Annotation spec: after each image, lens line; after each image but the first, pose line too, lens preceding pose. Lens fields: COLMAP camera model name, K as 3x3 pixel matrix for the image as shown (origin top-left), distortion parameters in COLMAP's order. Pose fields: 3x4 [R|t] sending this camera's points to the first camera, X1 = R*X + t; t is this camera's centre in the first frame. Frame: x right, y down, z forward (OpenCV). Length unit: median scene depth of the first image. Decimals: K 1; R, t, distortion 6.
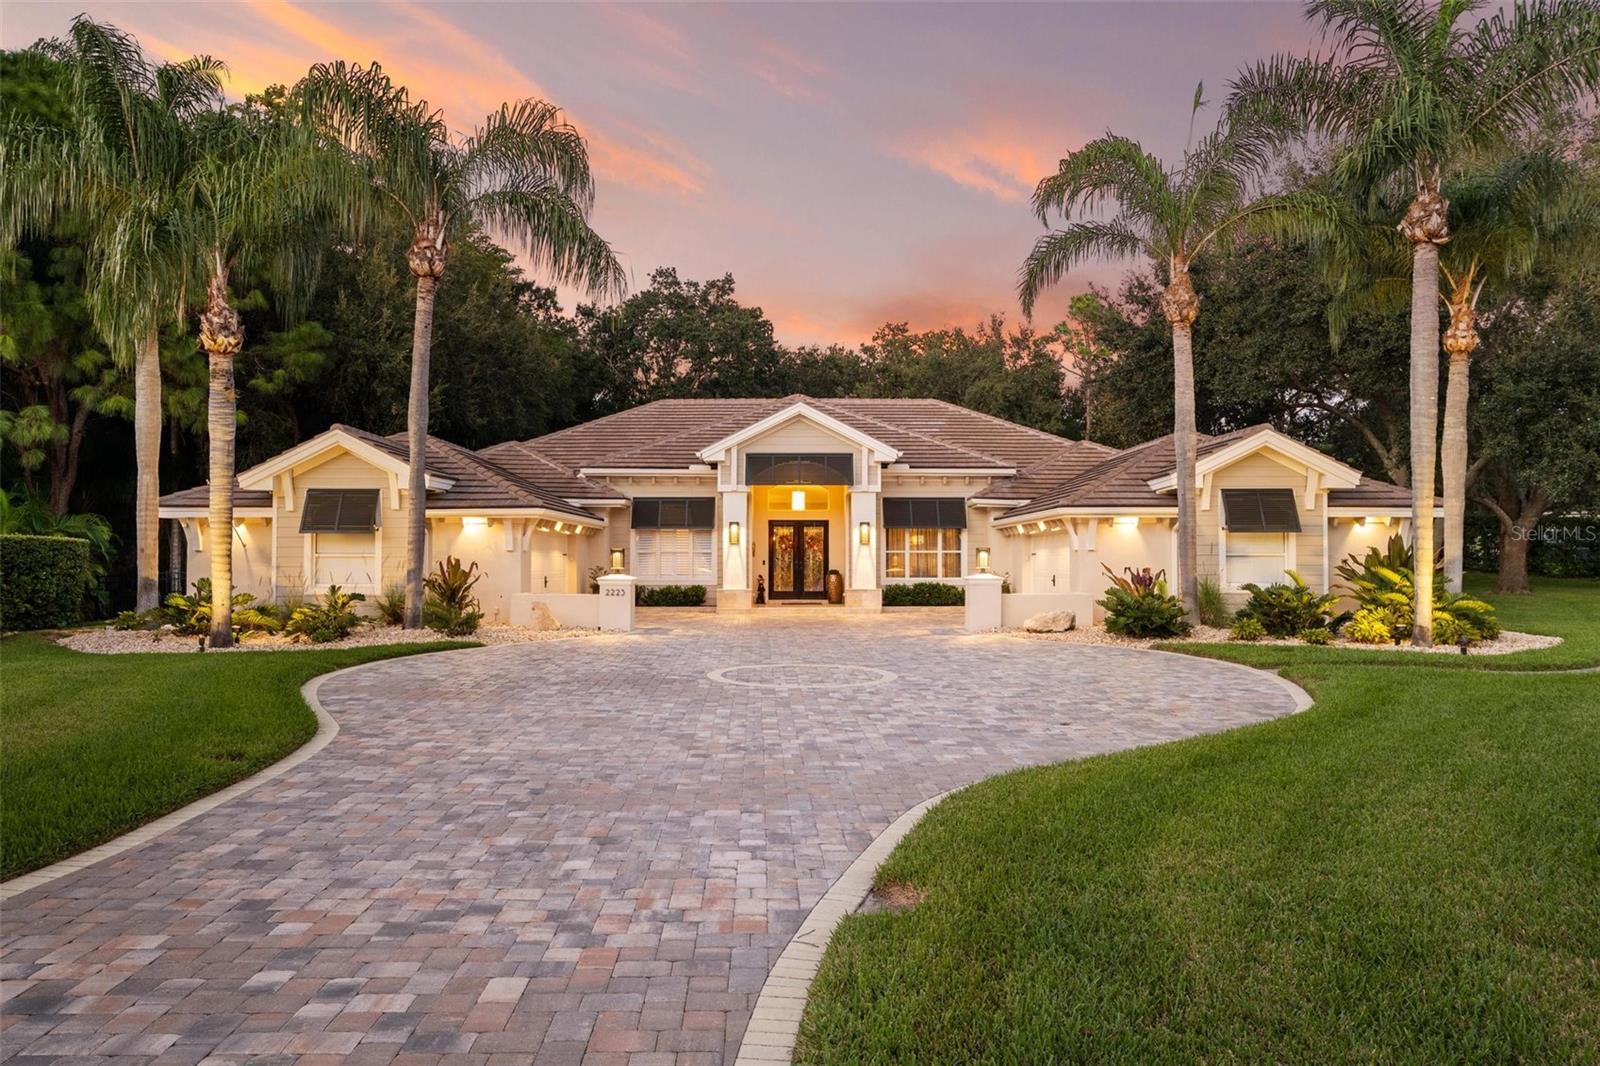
lens RADIAL K [[1086.8, 0, 799.4], [0, 1086.8, 537.3], [0, 0, 1]] dist [-0.000368, 0.002201]
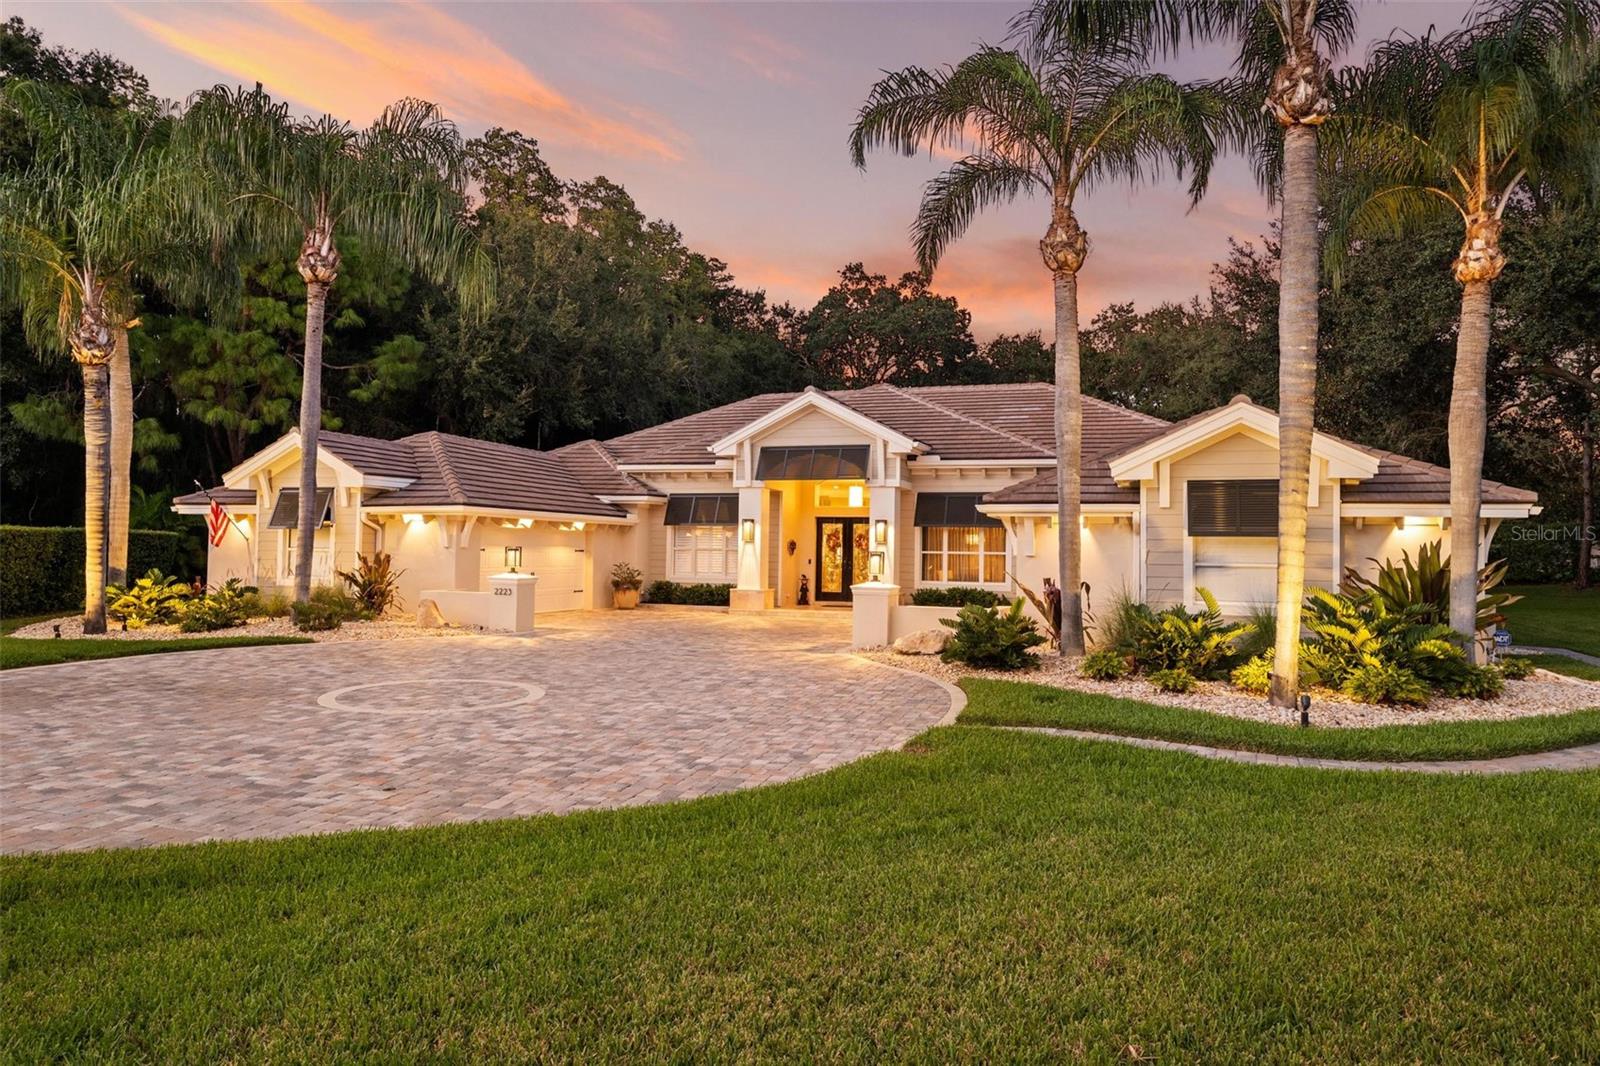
lens RADIAL K [[1039.0, 0, 800.3], [0, 1039.0, 525.2], [0, 0, 1]] dist [0.002804, -0.001625]
pose [[0.939160, 0.006190, -0.343424, 0.302479], [-0.007708, 0.999966, -0.003056, -0.006244], [0.343393, 0.005517, 0.939175, 0.158894]]
